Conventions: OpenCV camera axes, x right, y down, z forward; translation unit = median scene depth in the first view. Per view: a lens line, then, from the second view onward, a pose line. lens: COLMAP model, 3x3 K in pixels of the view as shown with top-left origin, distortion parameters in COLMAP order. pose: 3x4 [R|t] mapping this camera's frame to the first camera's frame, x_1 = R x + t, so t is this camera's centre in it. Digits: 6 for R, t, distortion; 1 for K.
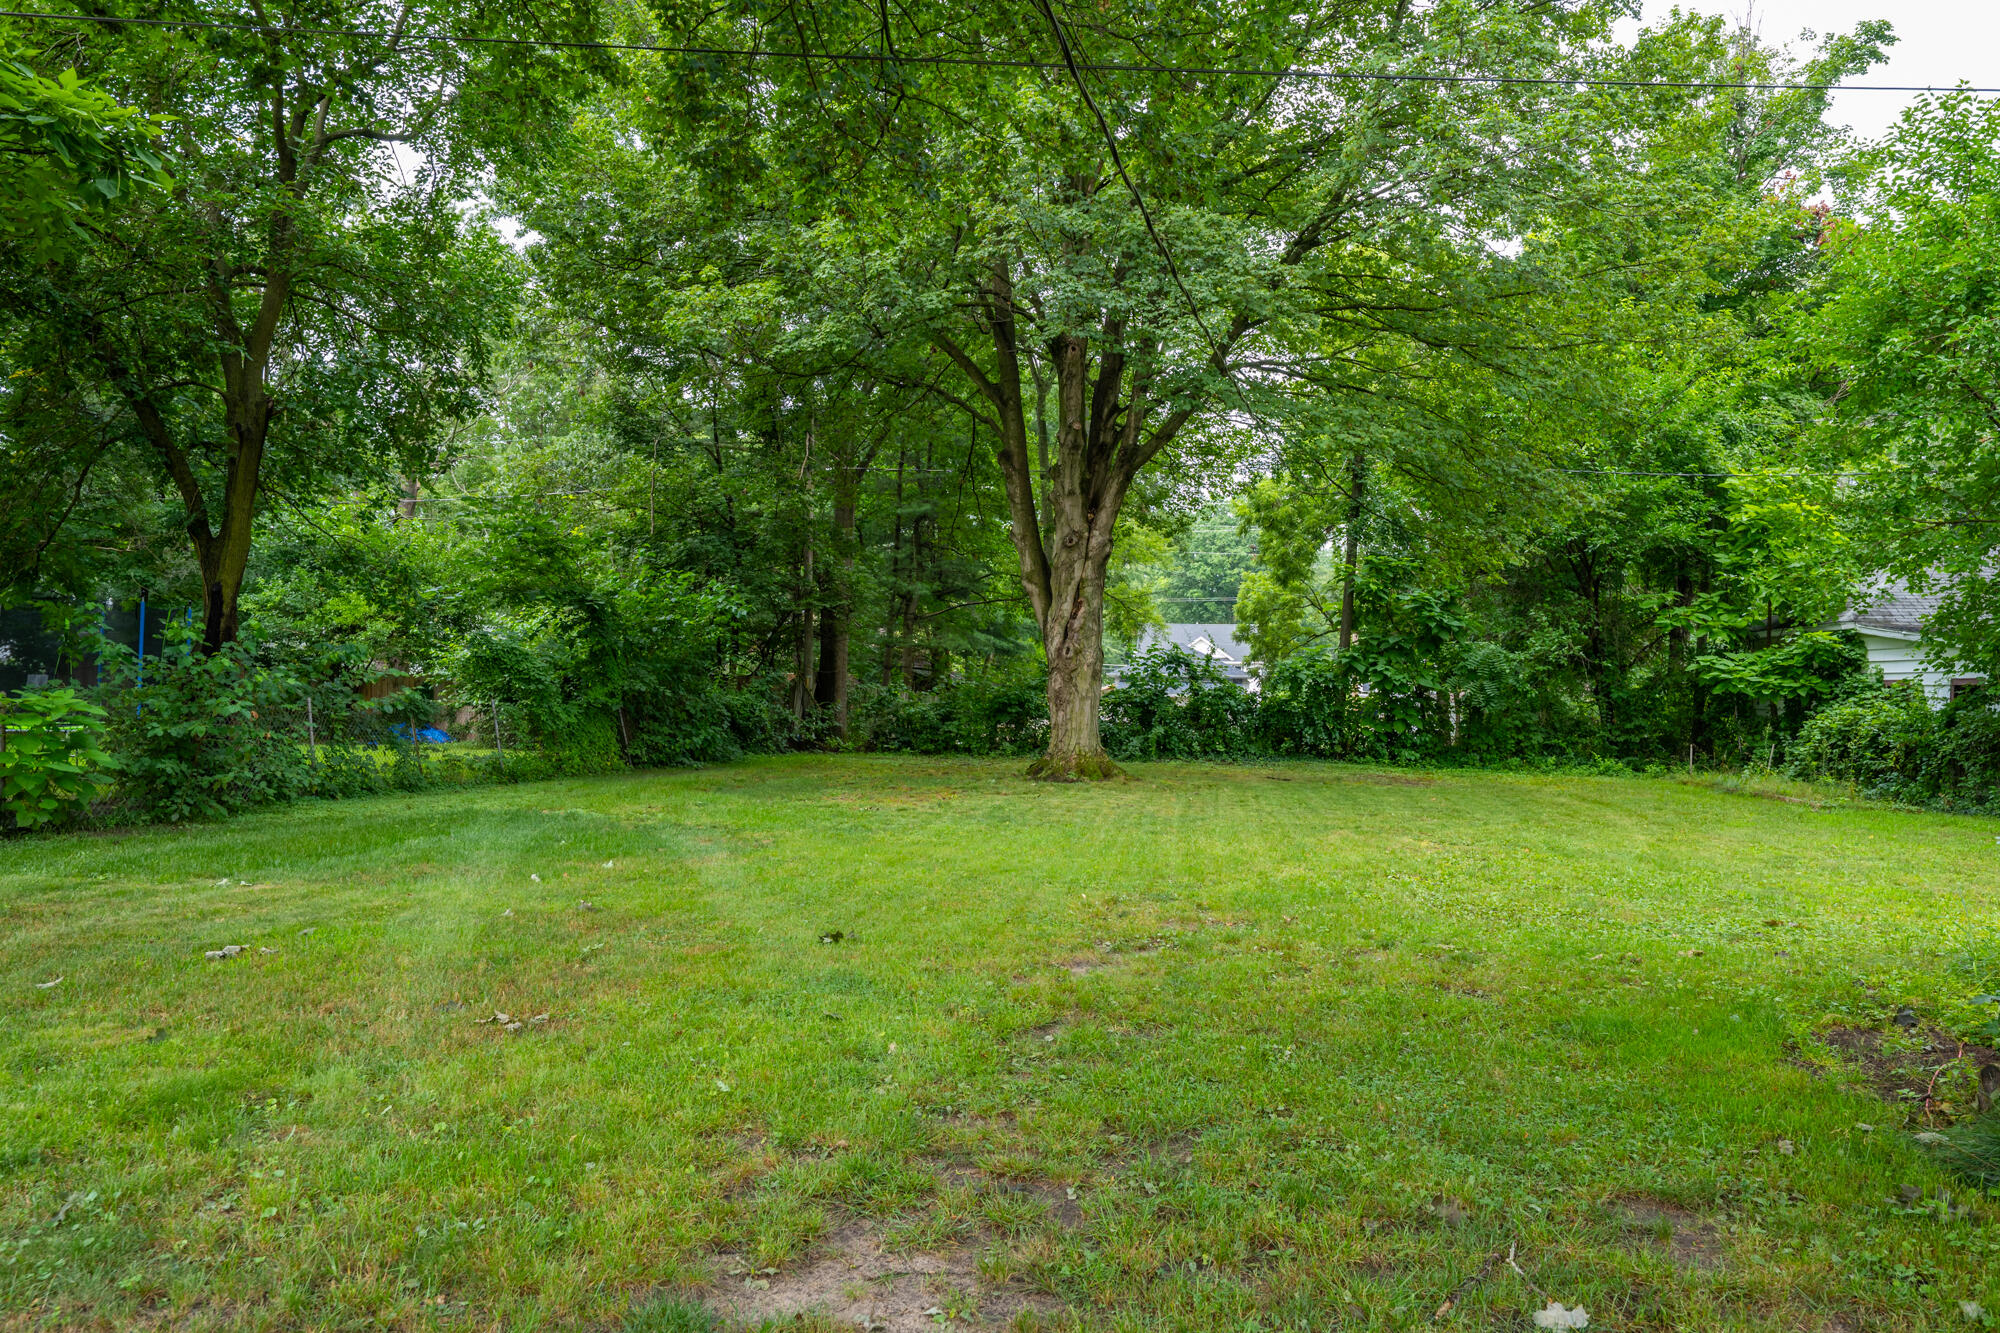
lens RADIAL K [[1343.8, 0, 993.3], [0, 1343.8, 670.7], [0, 0, 1]] dist [0.002691, -0.000201]
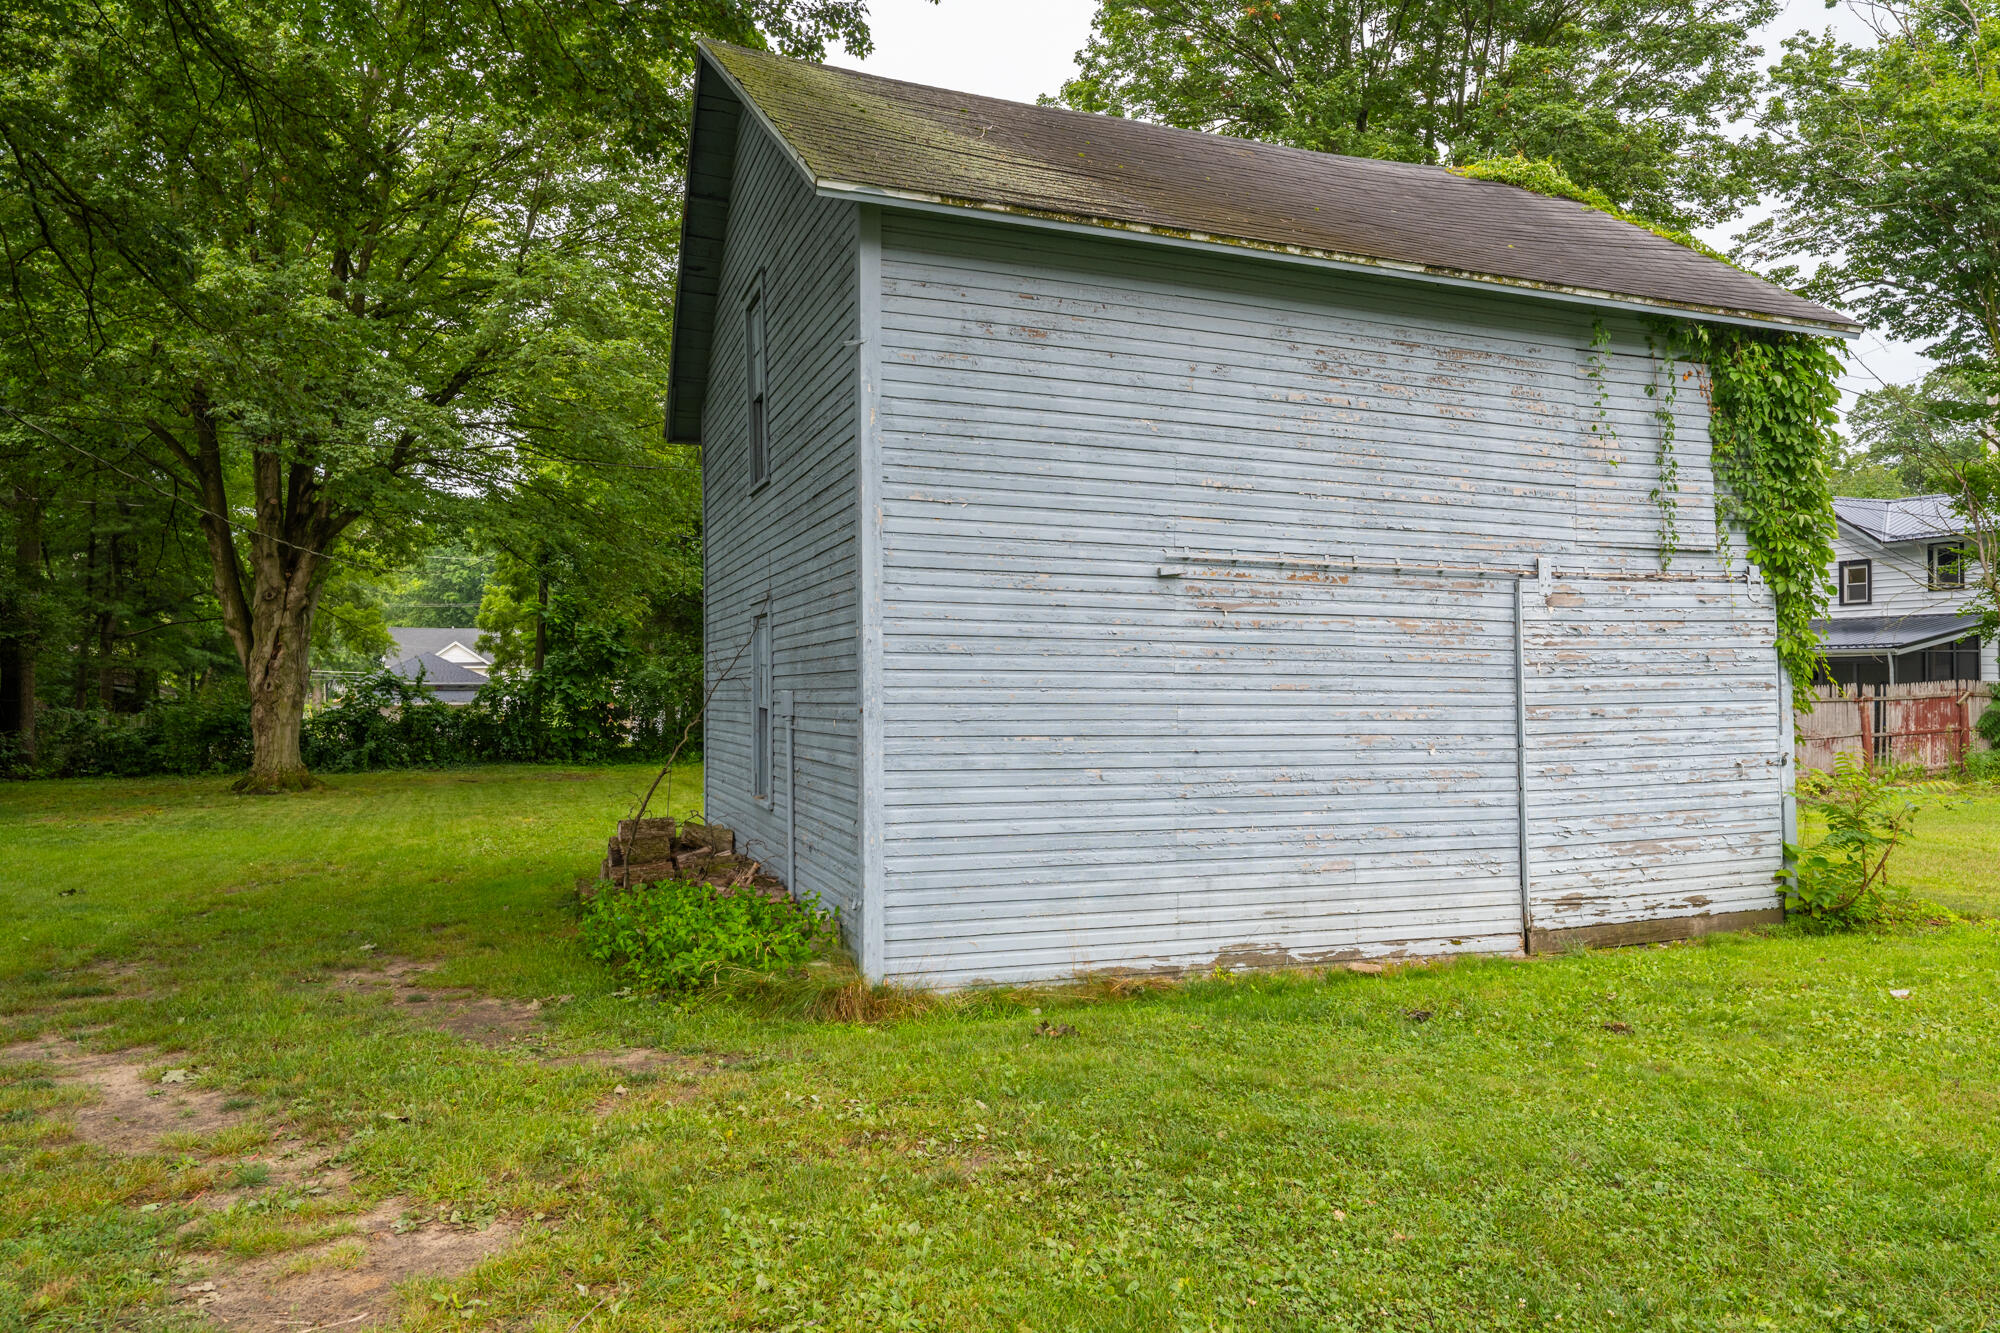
lens RADIAL K [[1343.8, 0, 995.7], [0, 1343.8, 665.5], [0, 0, 1]] dist [0.002691, -0.000201]
pose [[0.866428, -0.015851, 0.499051, 0.018105], [0.016040, 0.999864, 0.003910, -0.026784], [-0.499045, 0.004617, 0.866564, -0.368333]]
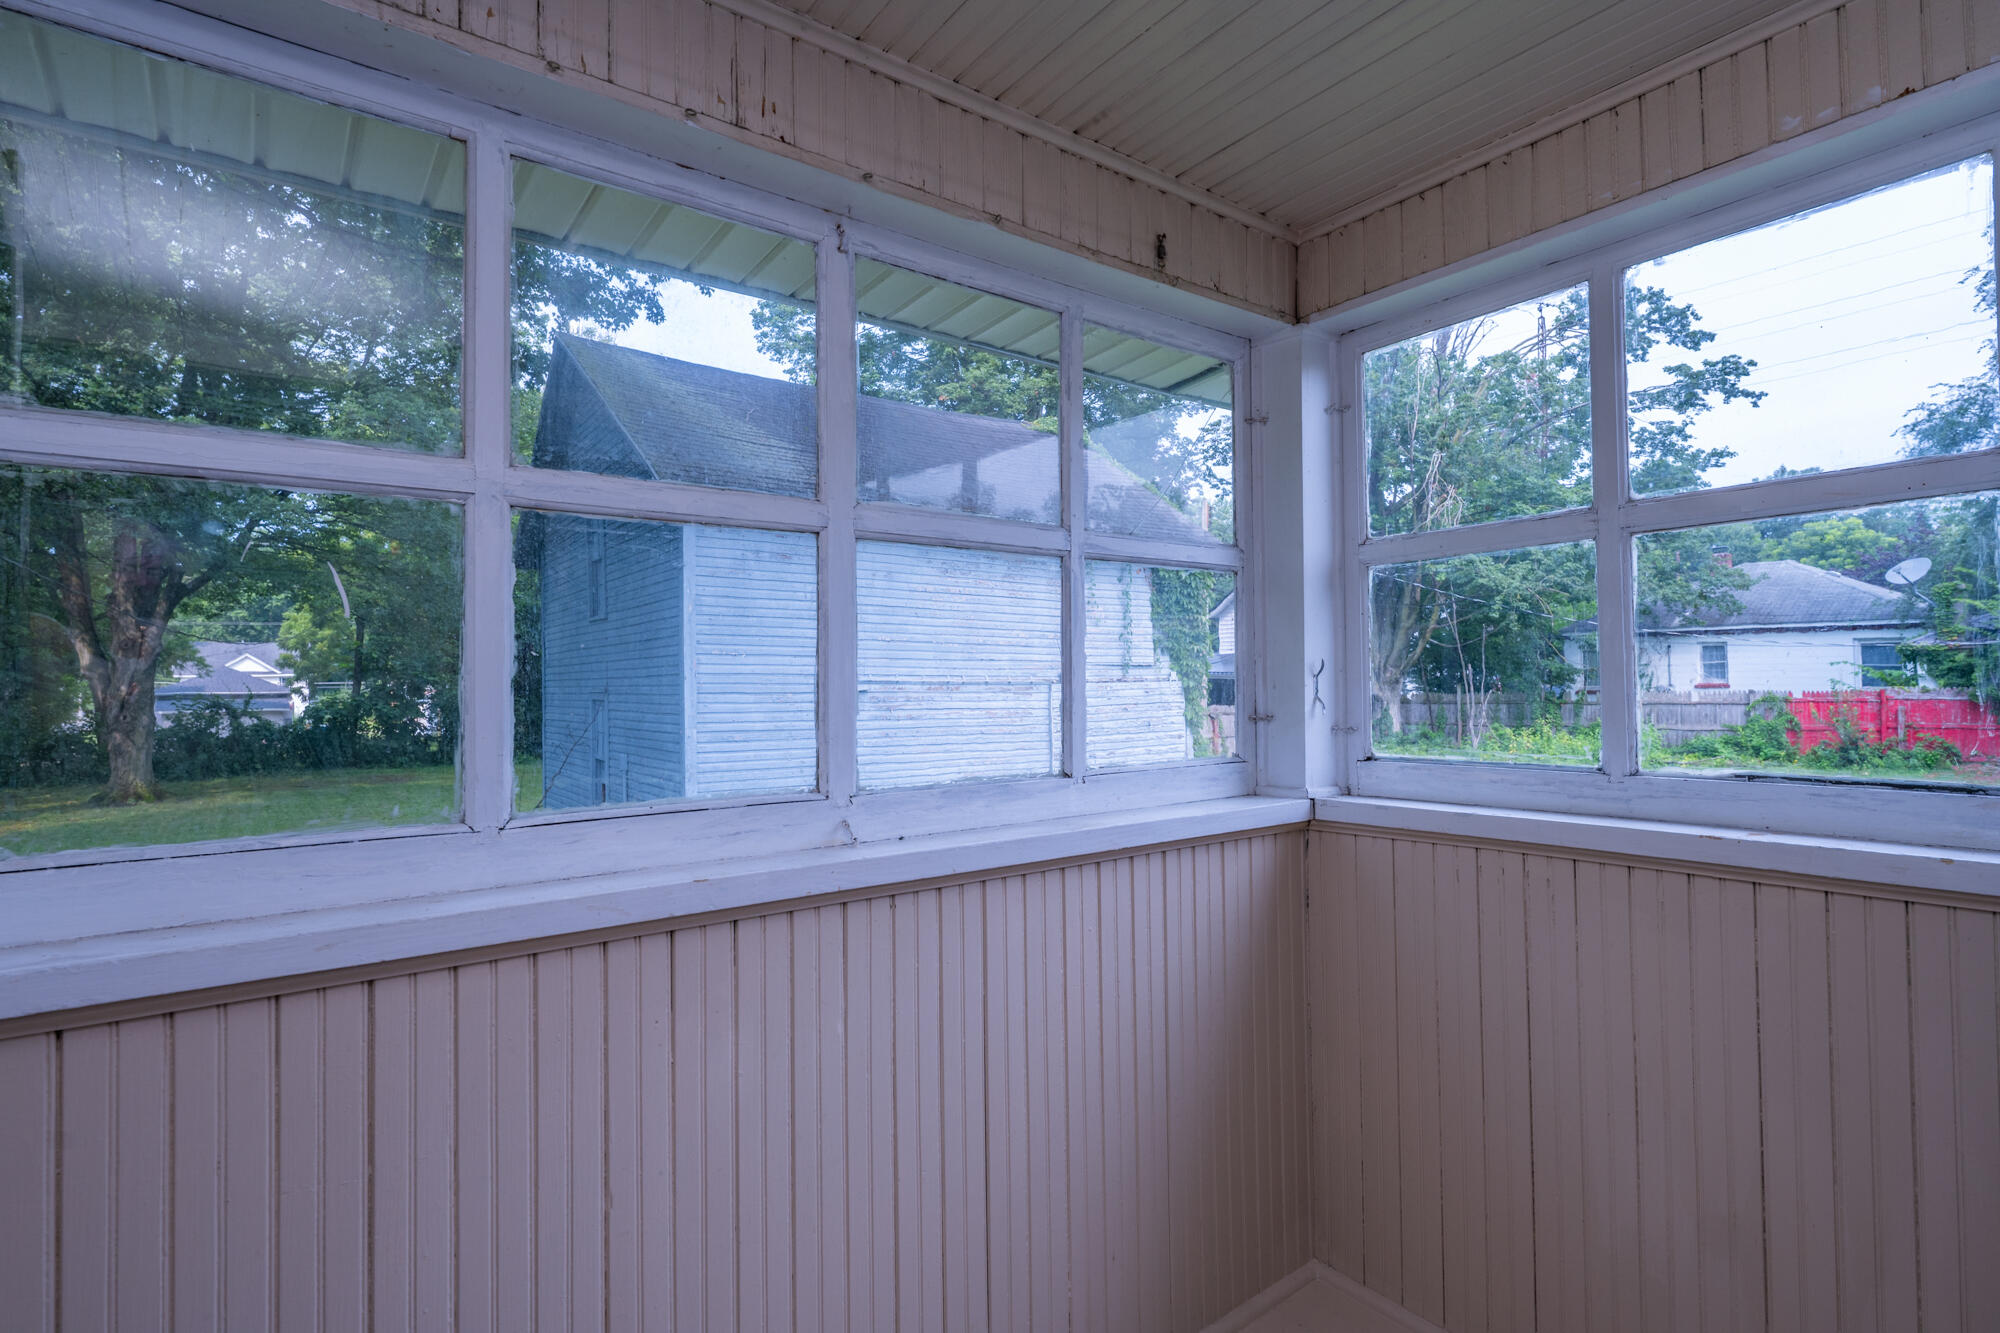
lens RADIAL K [[993.0, 0, 998.4], [0, 993.0, 663.2], [0, 0, 1]] dist [0.003355, 0.000306]
pose [[0.698255, -0.013927, 0.715713, -0.056806], [0.015098, 0.999875, 0.004726, -0.064553], [-0.715690, 0.007506, 0.698378, -0.460313]]
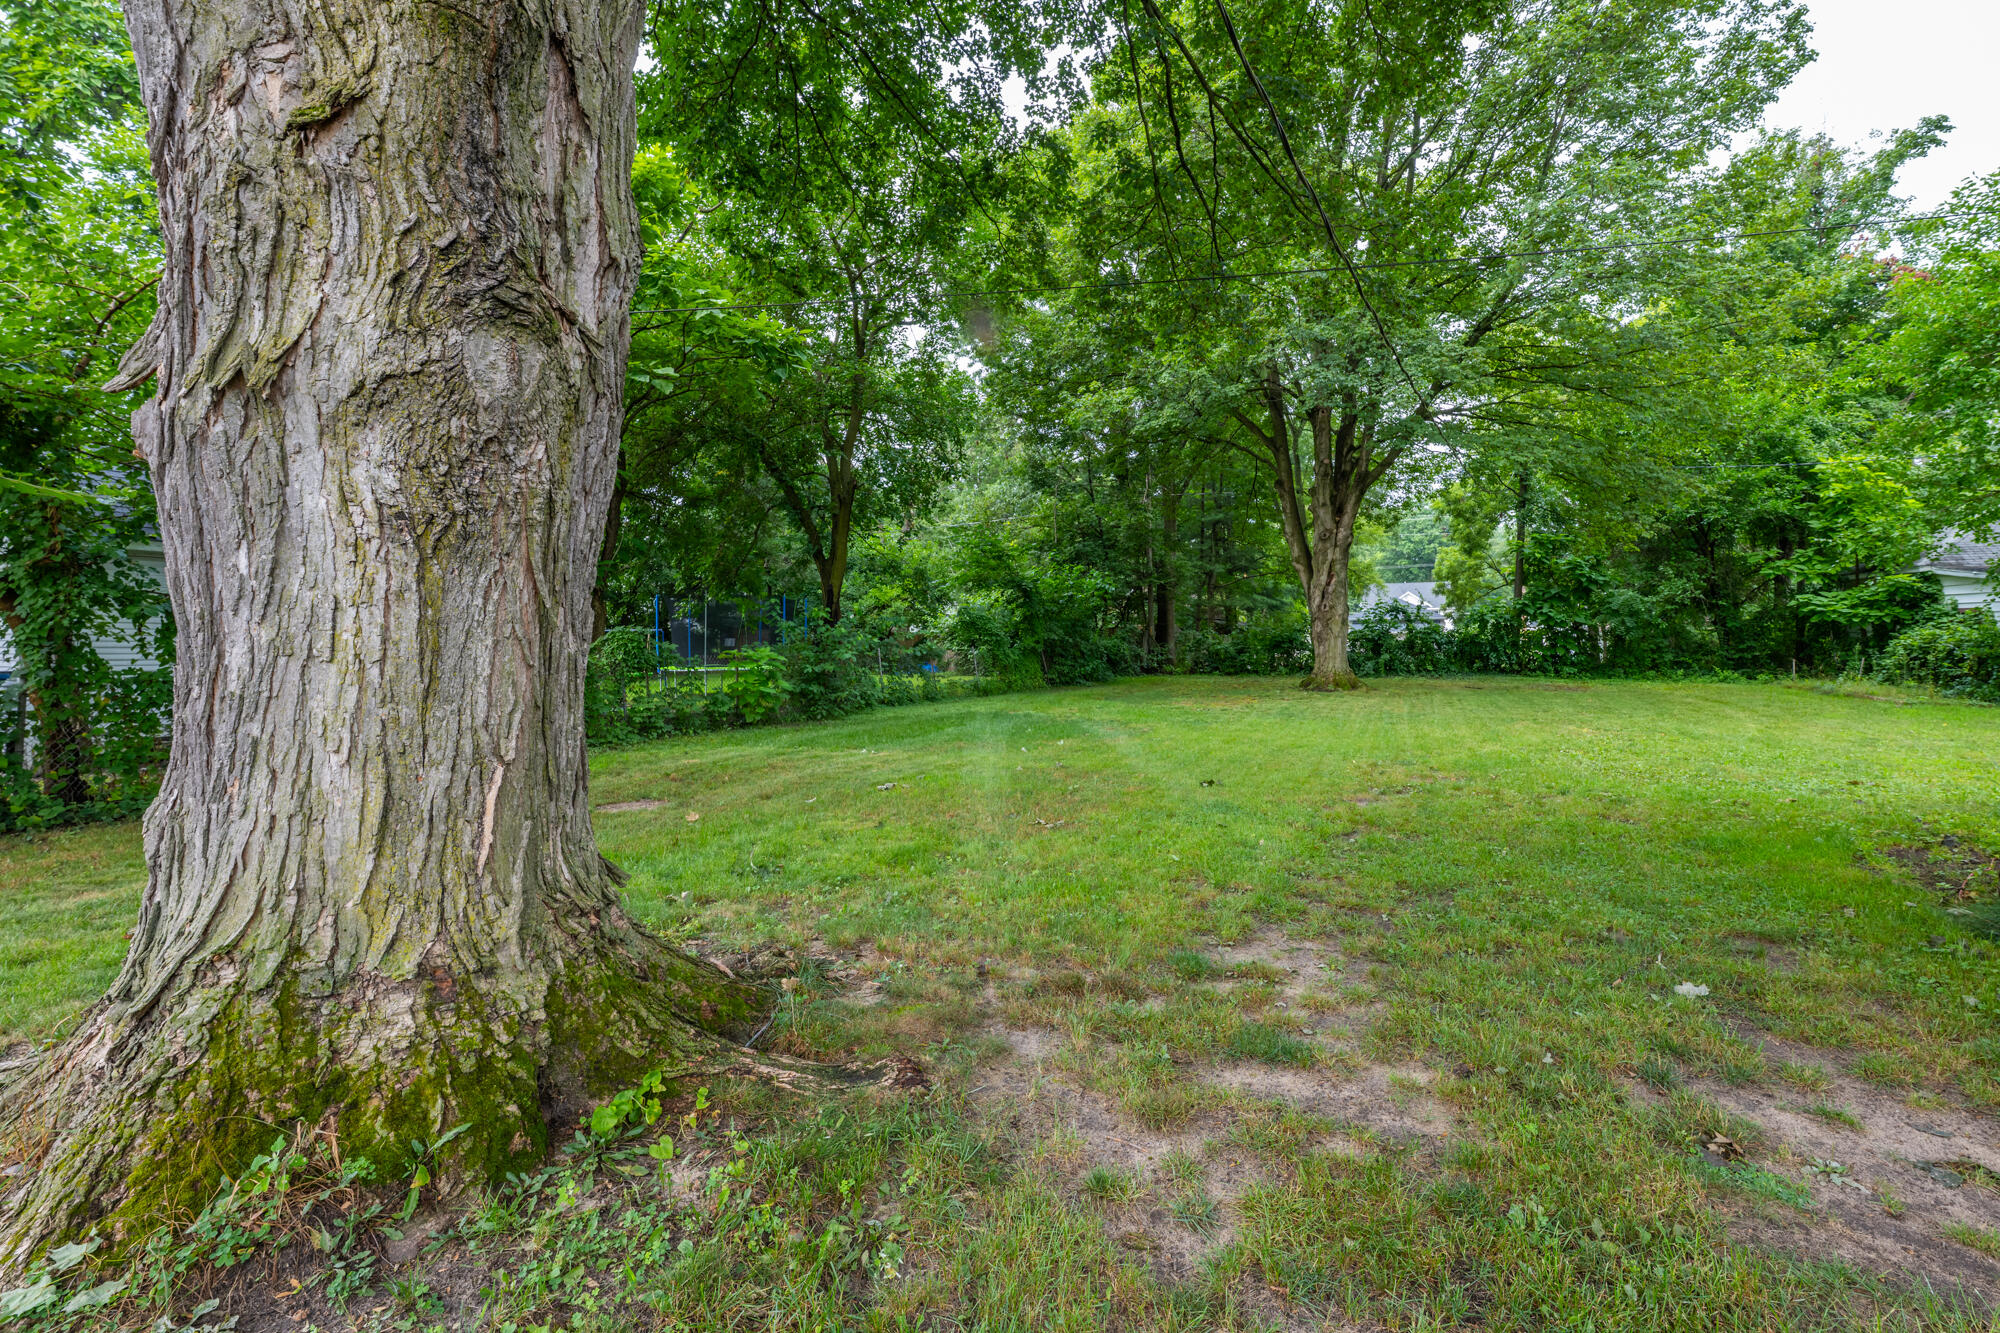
lens RADIAL K [[873.5, 0, 1074.1], [0, 873.5, 612.3], [0, 0, 1]] dist [0.006121, 0.000329]
pose [[0.977399, -0.030876, -0.209136, -0.016242], [0.028724, 0.999499, -0.013323, -0.003071], [0.209443, 0.007014, 0.977796, -0.042702]]
